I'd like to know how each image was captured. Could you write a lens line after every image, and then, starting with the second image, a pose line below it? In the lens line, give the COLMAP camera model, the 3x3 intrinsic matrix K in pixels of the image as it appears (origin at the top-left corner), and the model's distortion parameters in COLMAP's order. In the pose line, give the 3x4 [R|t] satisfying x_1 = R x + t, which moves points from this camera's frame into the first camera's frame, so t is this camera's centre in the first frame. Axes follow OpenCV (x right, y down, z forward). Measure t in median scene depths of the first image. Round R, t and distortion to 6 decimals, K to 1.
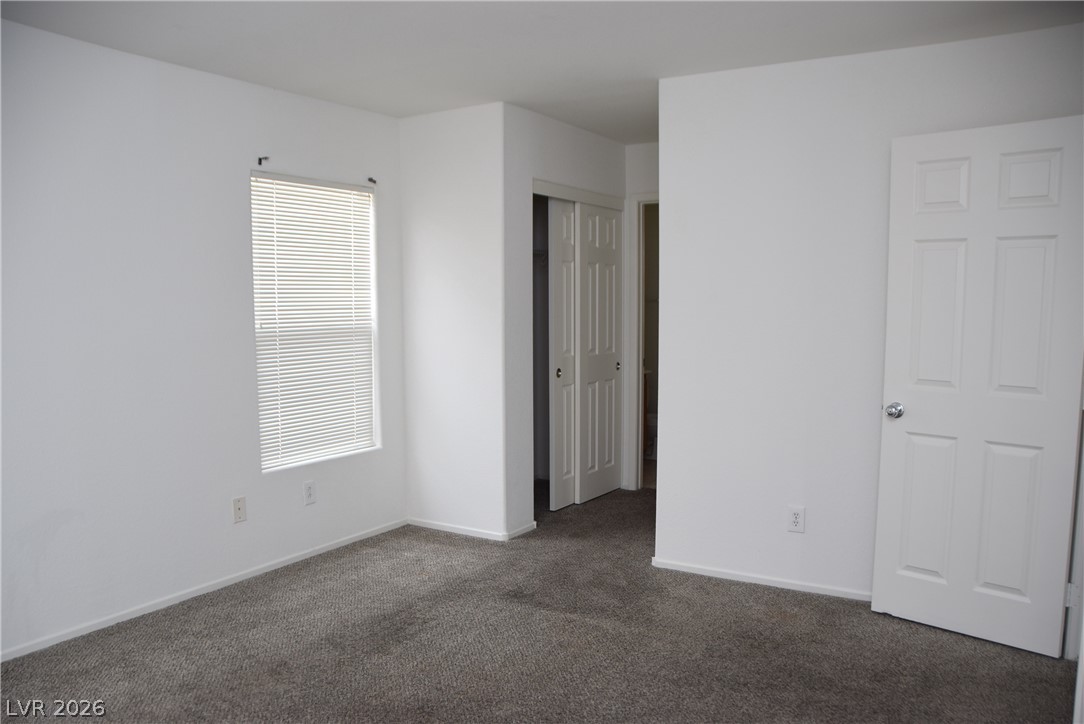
lens RADIAL K [[861.3, 0, 536.3], [0, 861.3, 394.4], [0, 0, 1]] dist [-0.159320, 0.134603]
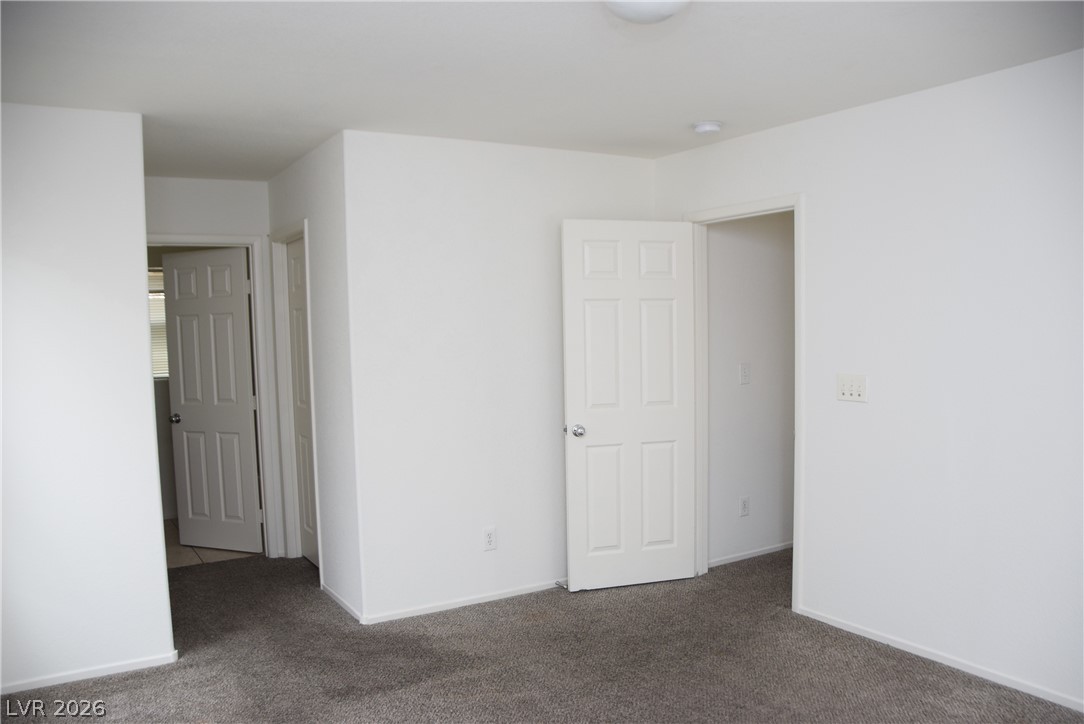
lens RADIAL K [[861.3, 0, 536.3], [0, 861.3, 394.4], [0, 0, 1]] dist [-0.159320, 0.134603]
pose [[0.465376, -0.084018, 0.881116, -0.669786], [0.119605, 0.992323, 0.031451, -0.075415], [-0.876995, 0.090749, 0.471852, 0.382449]]
